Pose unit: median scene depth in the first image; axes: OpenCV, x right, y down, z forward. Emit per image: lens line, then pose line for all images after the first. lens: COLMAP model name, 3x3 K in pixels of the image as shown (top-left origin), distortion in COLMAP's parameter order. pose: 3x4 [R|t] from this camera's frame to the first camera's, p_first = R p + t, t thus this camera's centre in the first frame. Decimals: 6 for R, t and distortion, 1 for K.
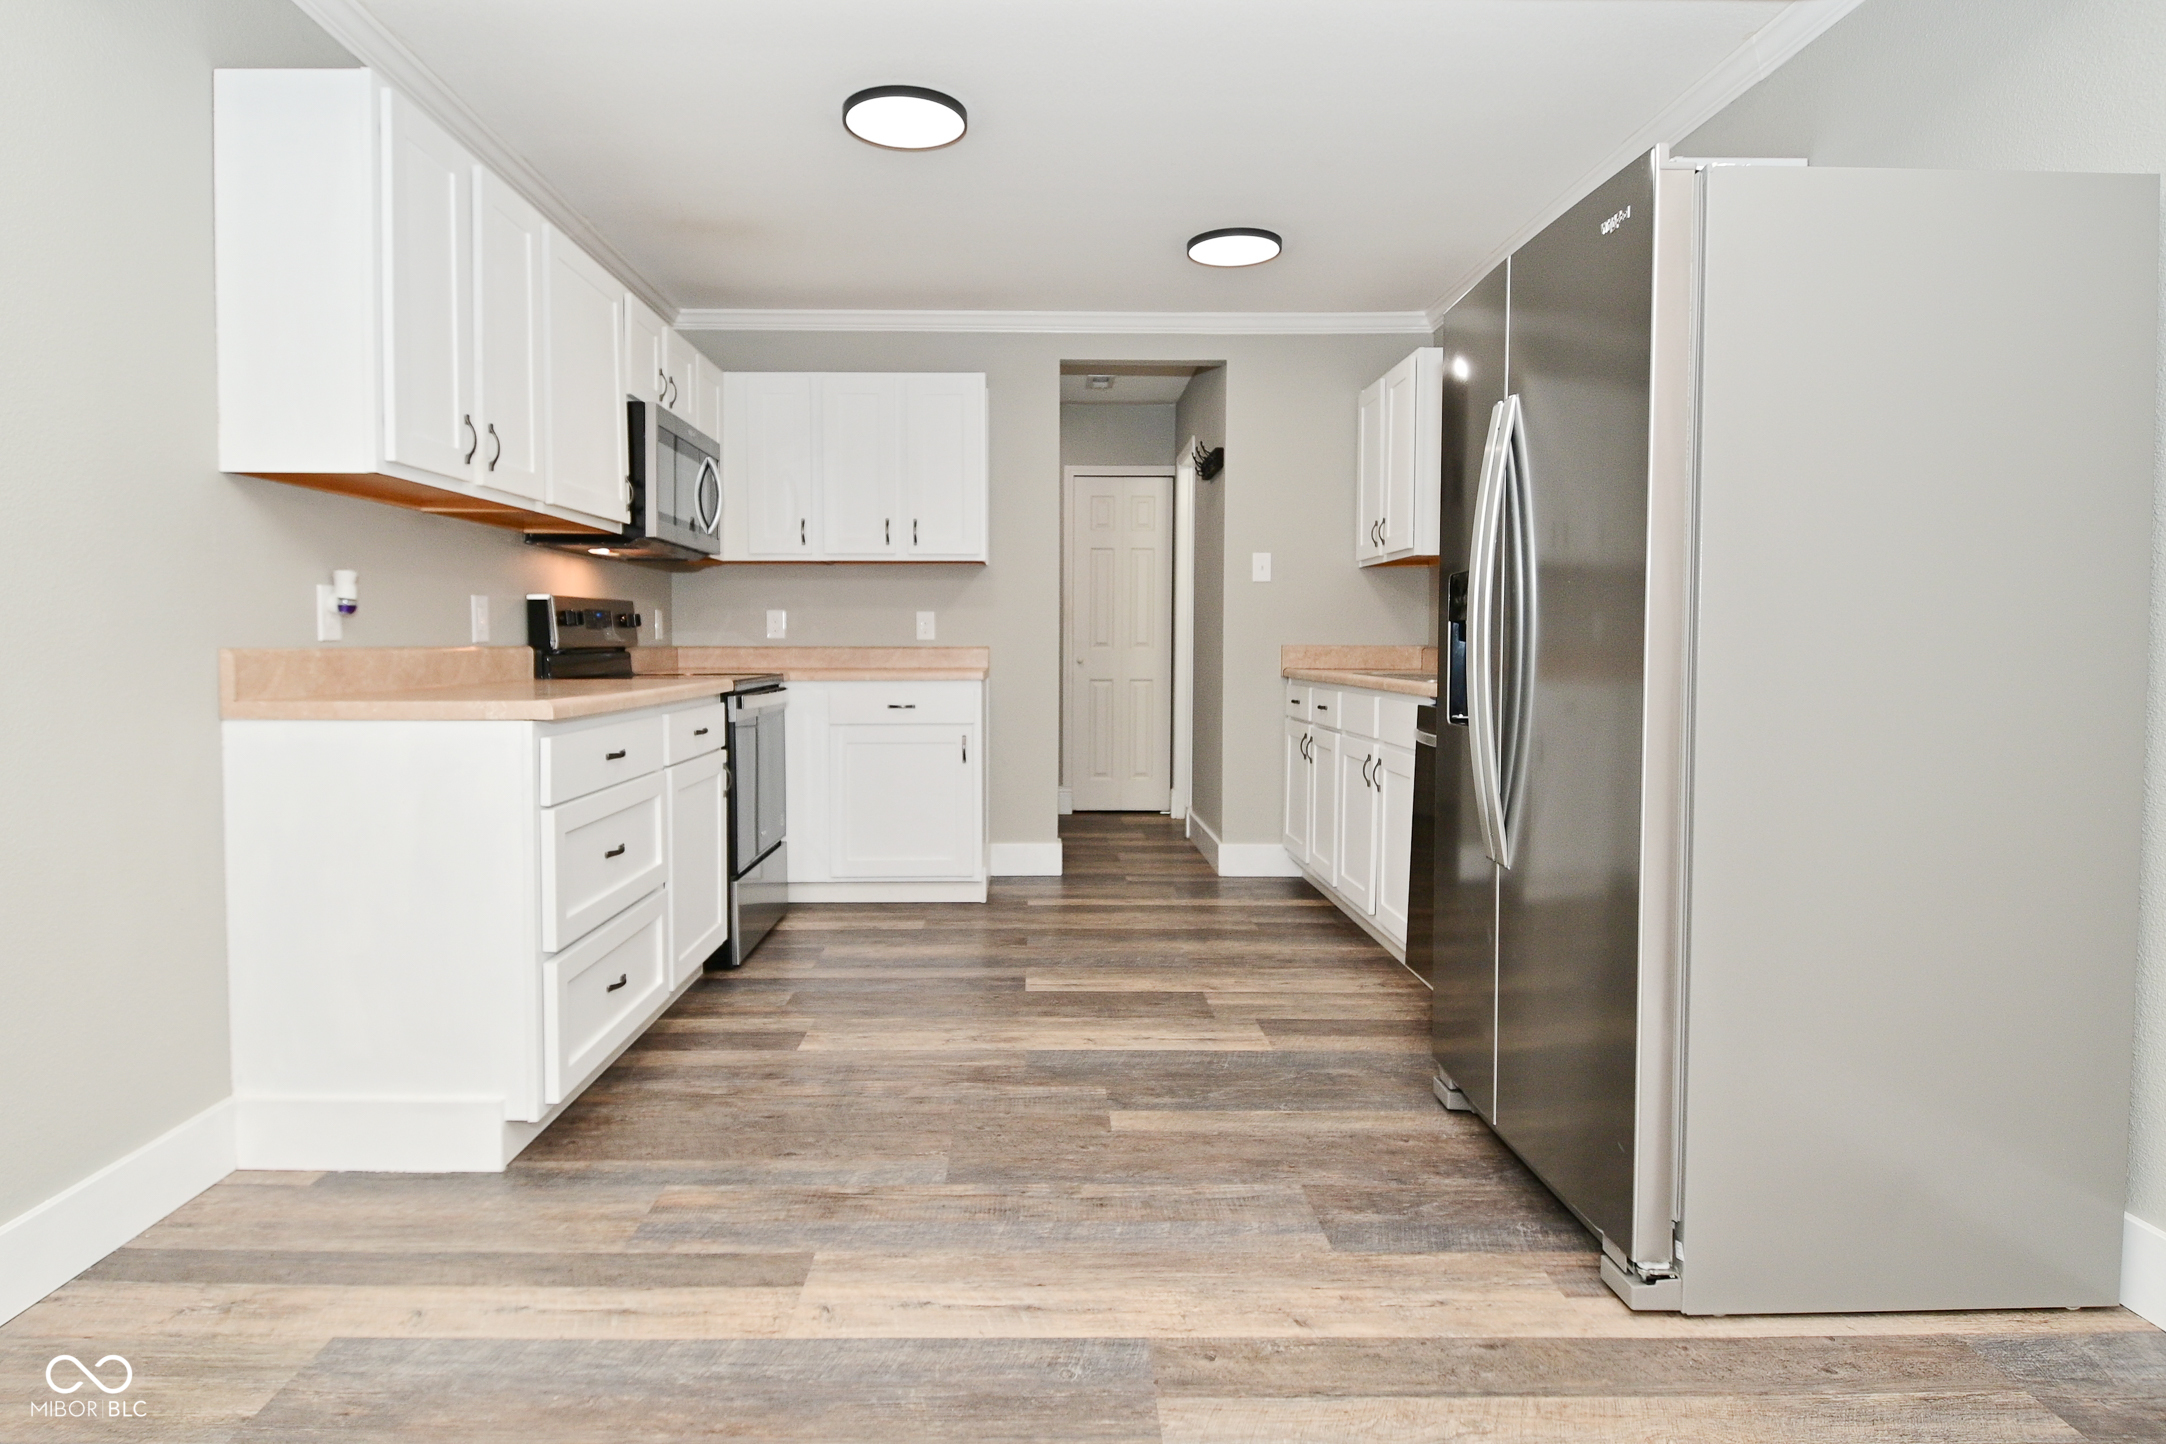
lens RADIAL K [[1189.1, 0, 1042.4], [0, 1189.1, 686.9], [0, 0, 1]] dist [0.030260, -0.037300]
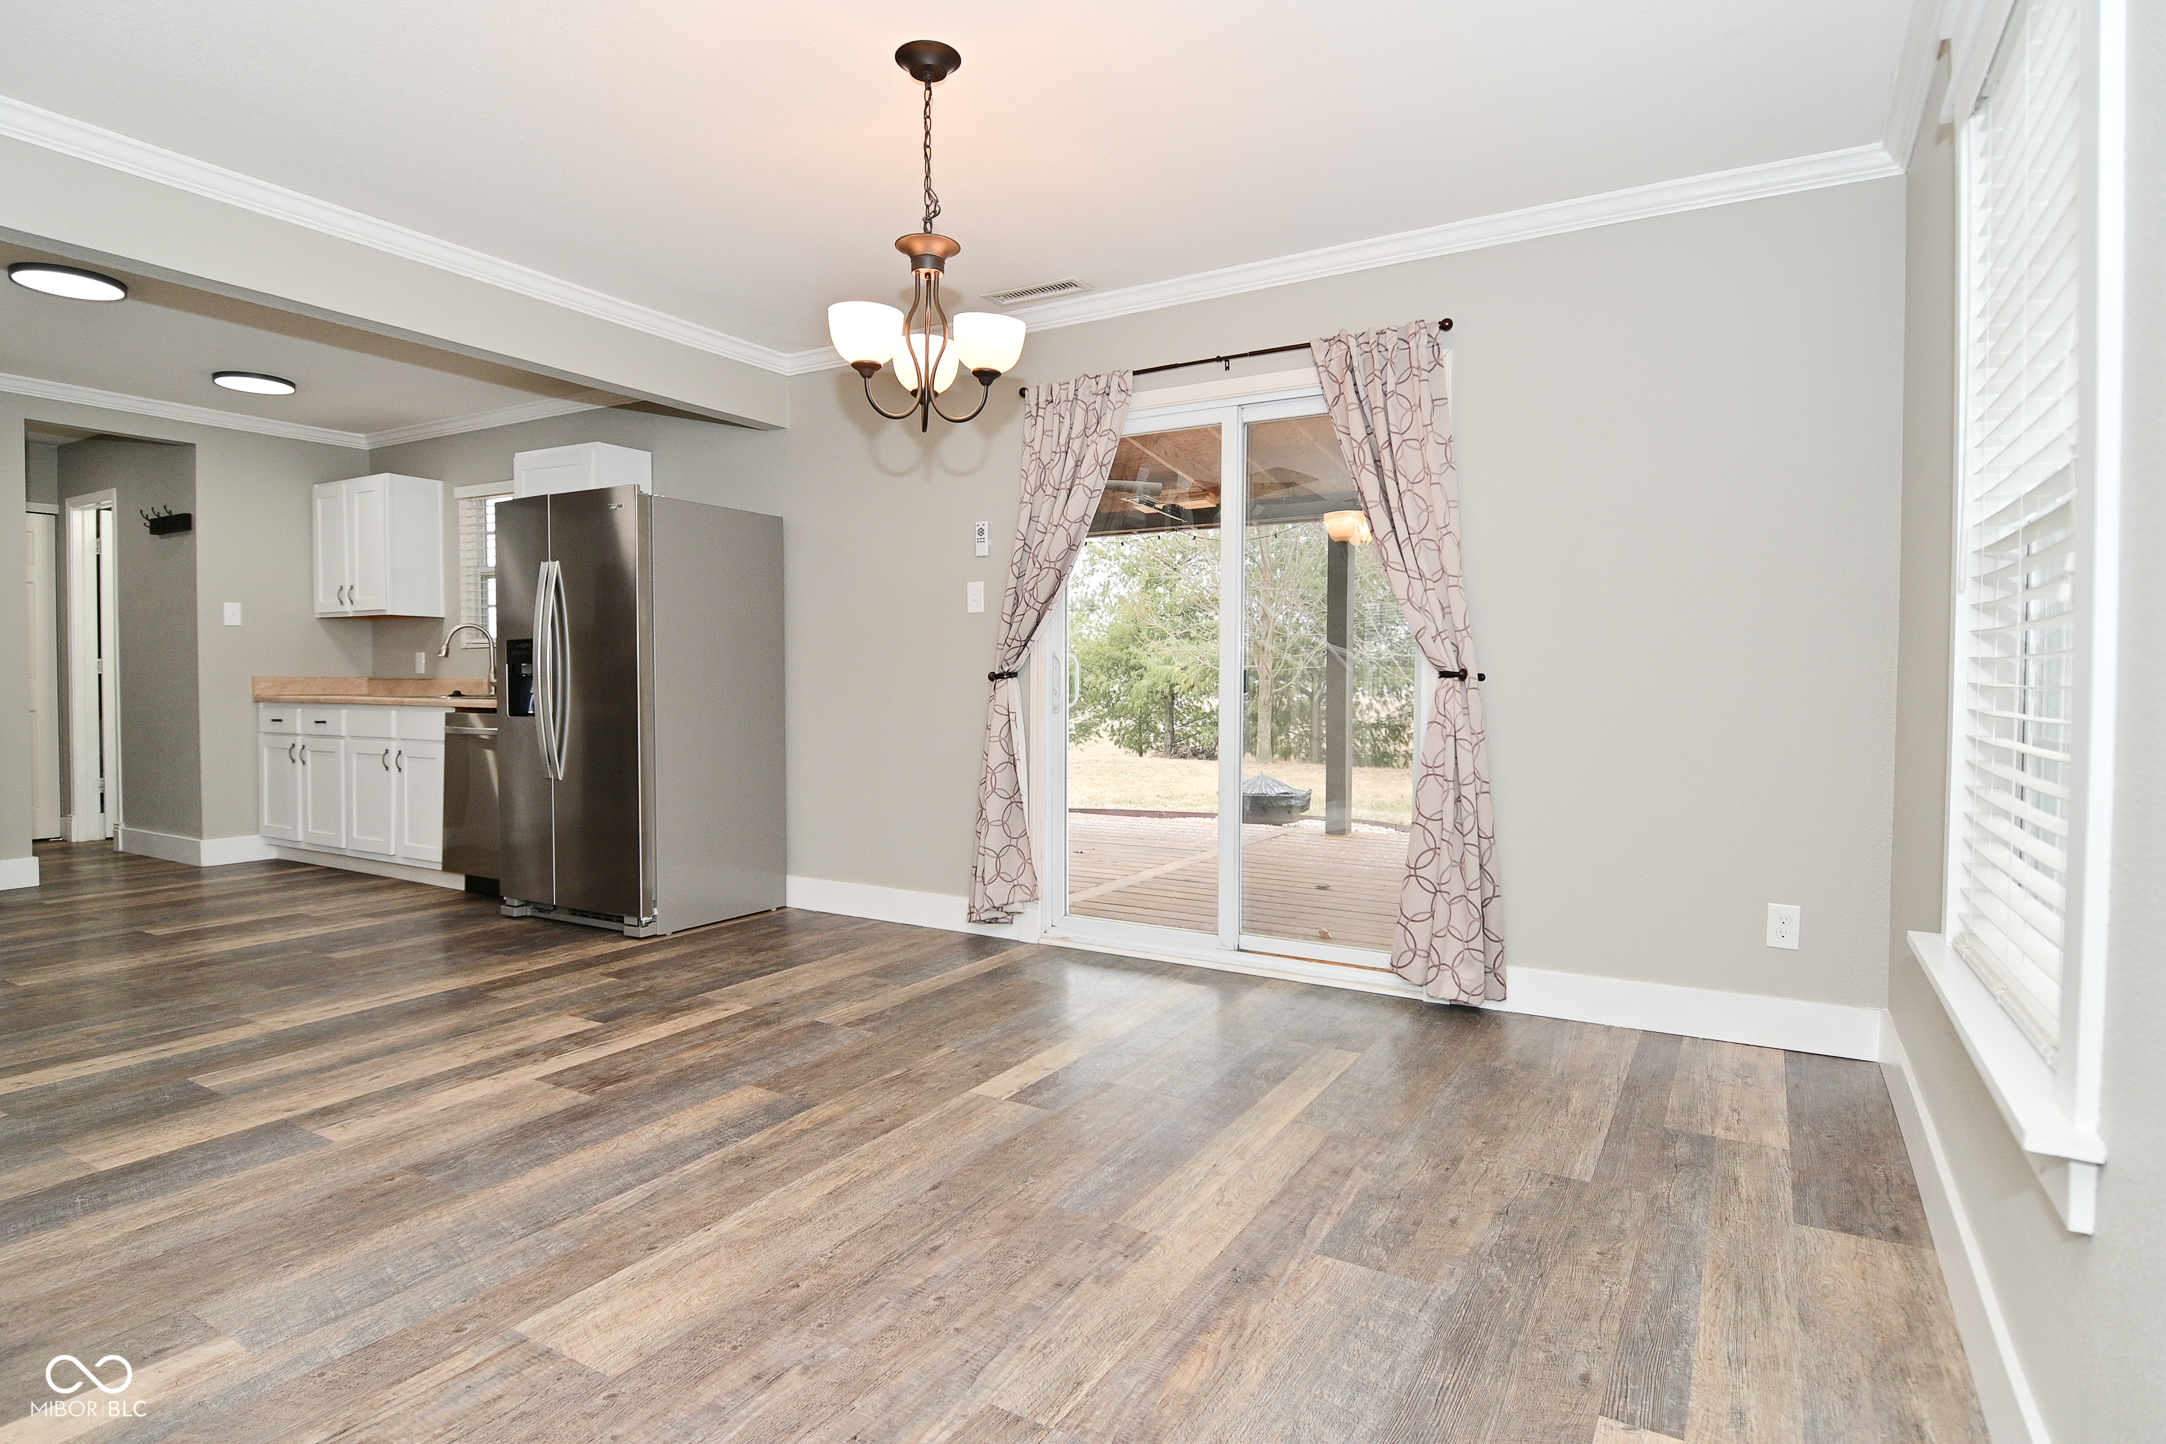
lens RADIAL K [[1134.9, 0, 1083.8], [0, 1134.9, 712.7], [0, 0, 1]] dist [0.021435, -0.032476]
pose [[0.511820, -0.025964, 0.858700, -0.516406], [0.029682, 0.999481, 0.012529, 0.019191], [-0.858580, 0.019075, 0.512325, -0.501113]]
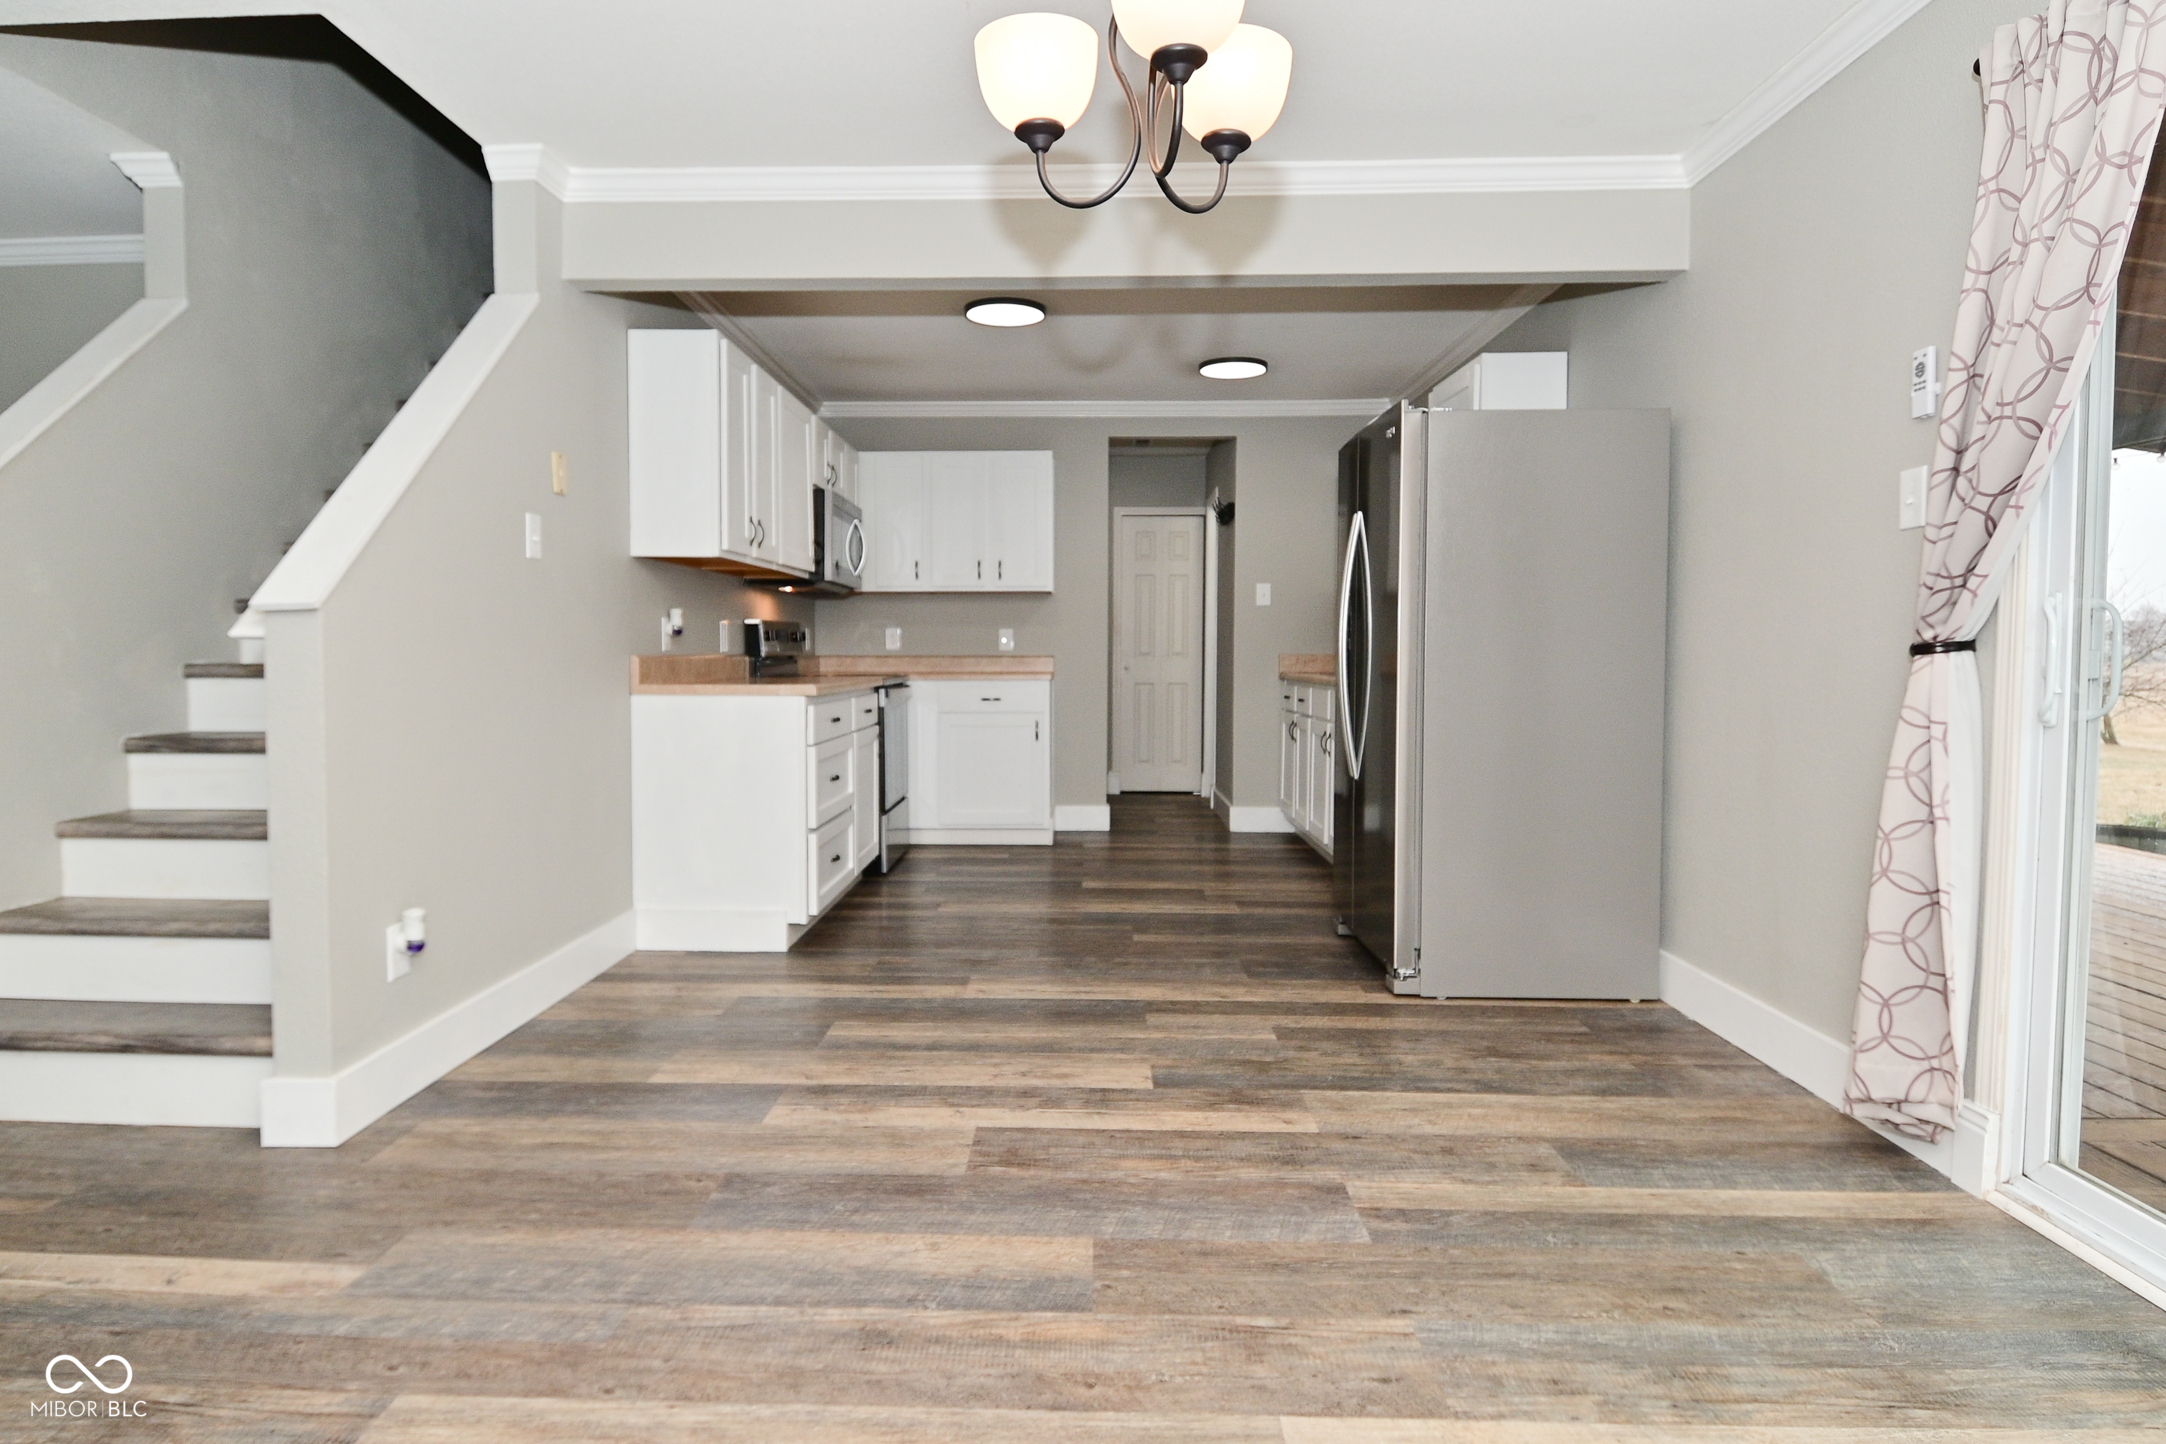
lens RADIAL K [[1235.2, 0, 1052.7], [0, 1235.2, 714.0], [0, 0, 1]] dist [0.002154, -0.000535]
pose [[0.999321, 0.001482, -0.036814, 0.004862], [-0.001055, 0.999932, 0.011594, 0.020013], [0.036829, -0.011548, 0.999255, -0.487414]]
